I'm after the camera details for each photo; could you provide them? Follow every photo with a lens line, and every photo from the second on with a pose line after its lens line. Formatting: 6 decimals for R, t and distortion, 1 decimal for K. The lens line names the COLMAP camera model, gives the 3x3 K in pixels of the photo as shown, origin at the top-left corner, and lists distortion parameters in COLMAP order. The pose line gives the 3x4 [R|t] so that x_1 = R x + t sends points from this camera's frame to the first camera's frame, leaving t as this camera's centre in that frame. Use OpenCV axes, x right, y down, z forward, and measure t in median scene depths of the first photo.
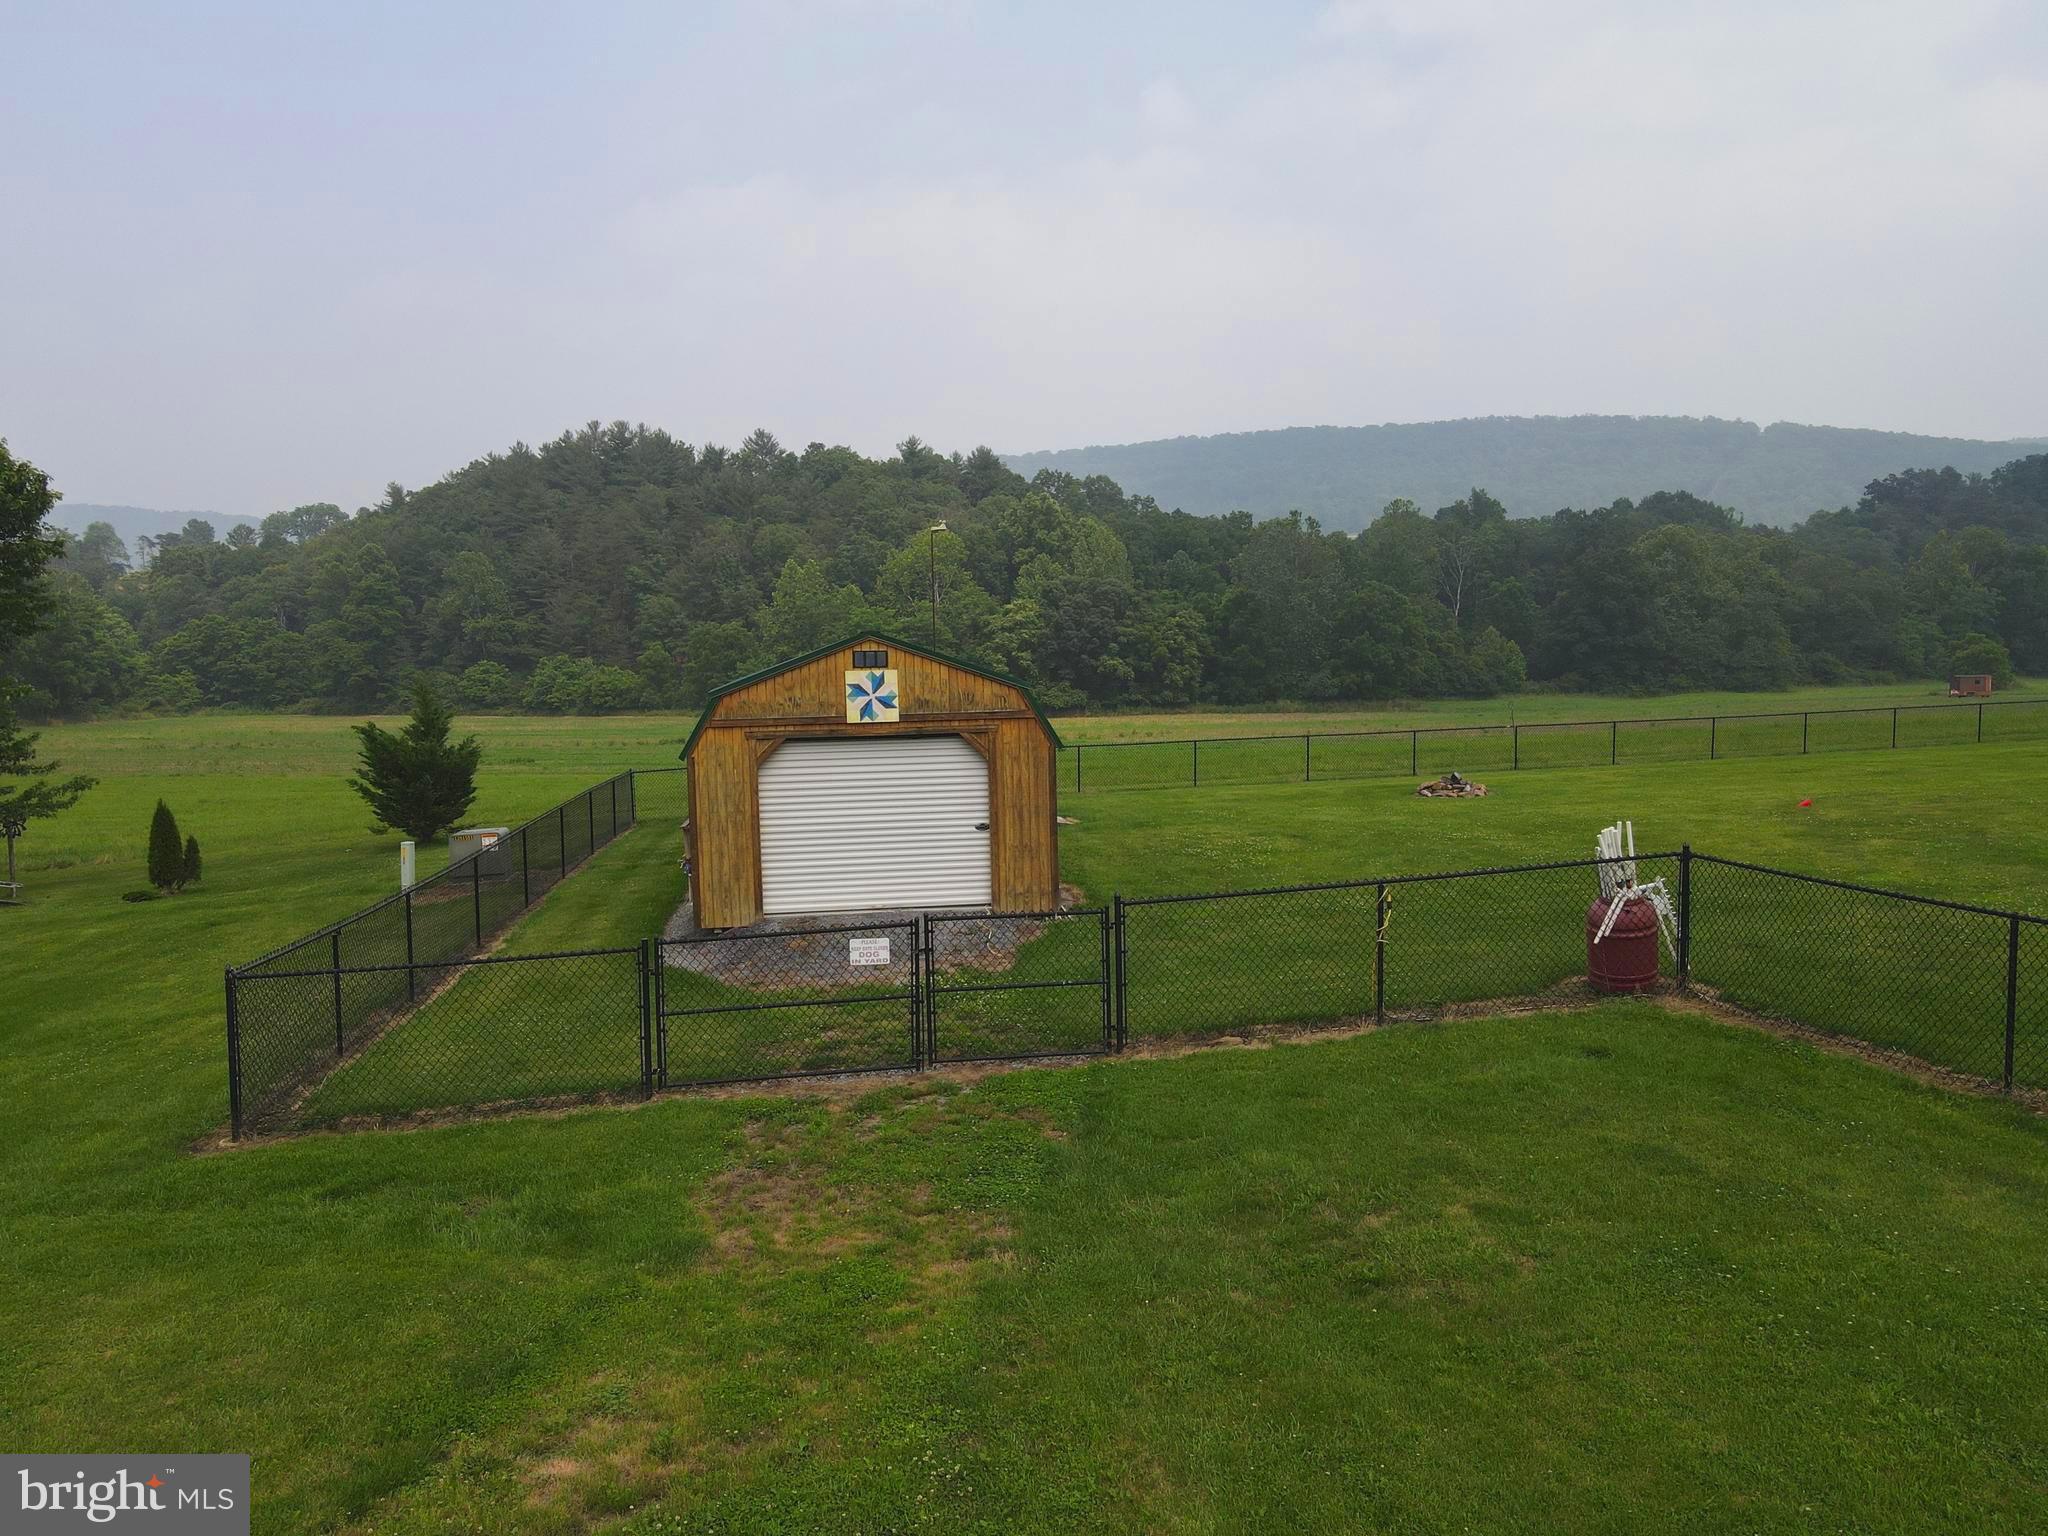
lens RADIAL K [[1506.9, 0, 1016.7], [0, 1506.9, 763.1], [0, 0, 1]] dist [-0.001228, 0.029253]
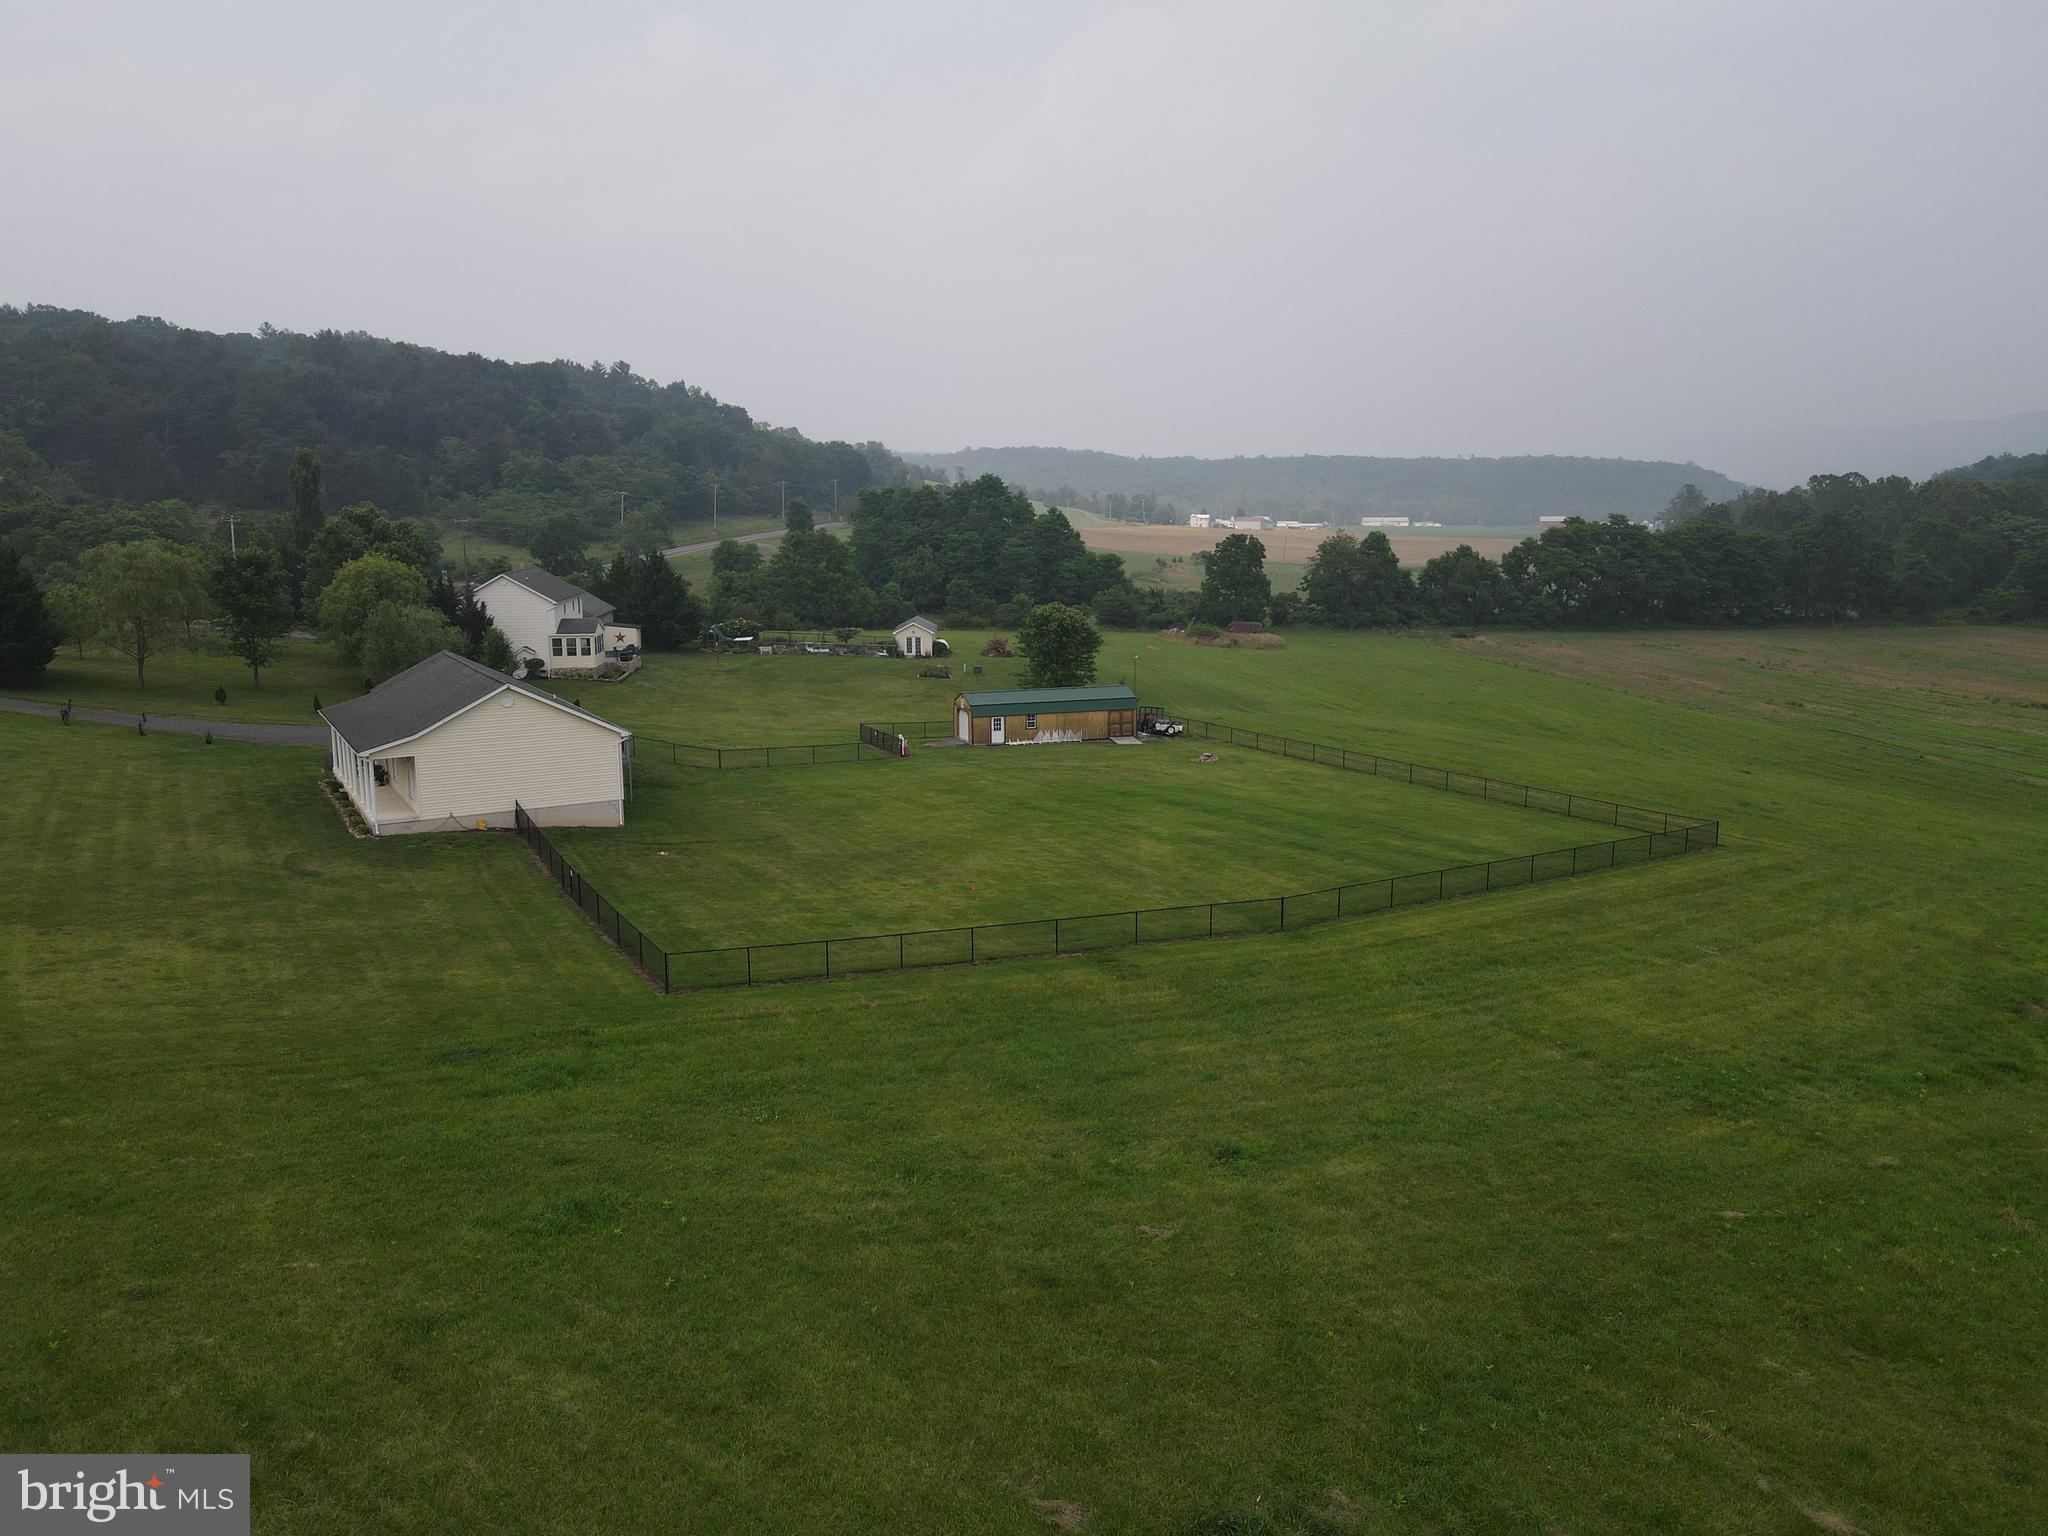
lens RADIAL K [[1506.9, 0, 1019.9], [0, 1506.9, 769.1], [0, 0, 1]] dist [-0.001228, 0.029253]
pose [[0.212043, 0.184997, -0.959591, 0.436541], [-0.077773, 0.981999, 0.172131, -0.063610], [0.974161, 0.038131, 0.222614, -0.006726]]
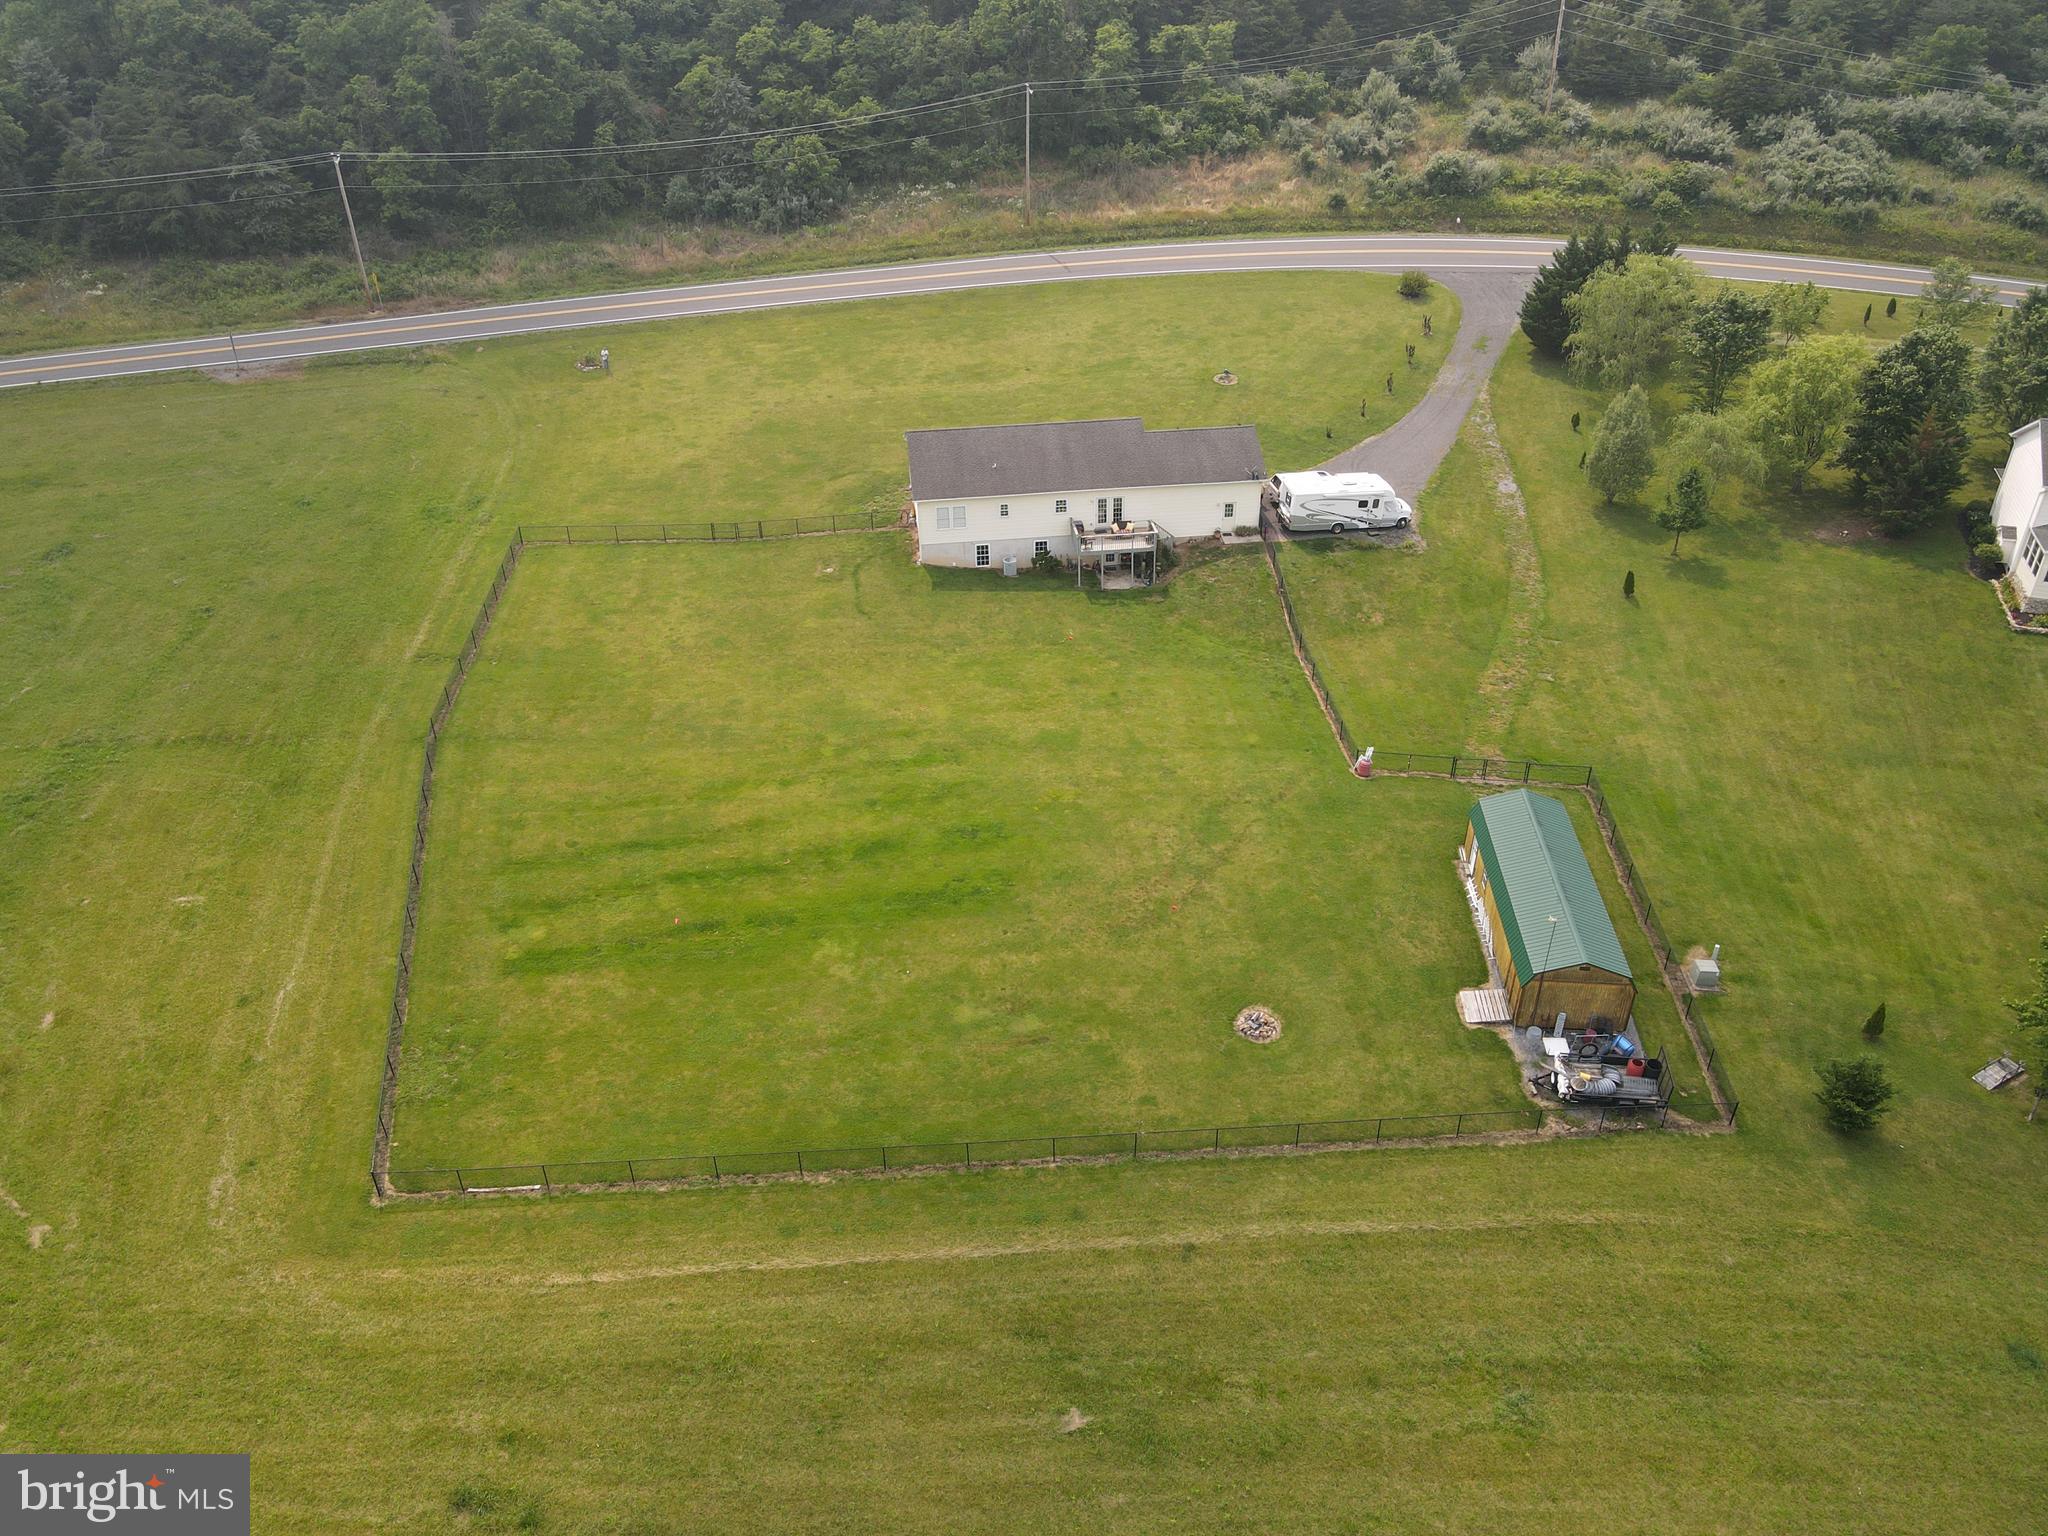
lens RADIAL K [[1506.9, 0, 1026.9], [0, 1506.9, 769.8], [0, 0, 1]] dist [-0.001228, 0.029253]
pose [[-0.980982, -0.080324, 0.176698, 0.036759], [0.043011, 0.797763, 0.601435, -0.193556], [-0.189273, 0.597597, -0.779136, 0.326027]]
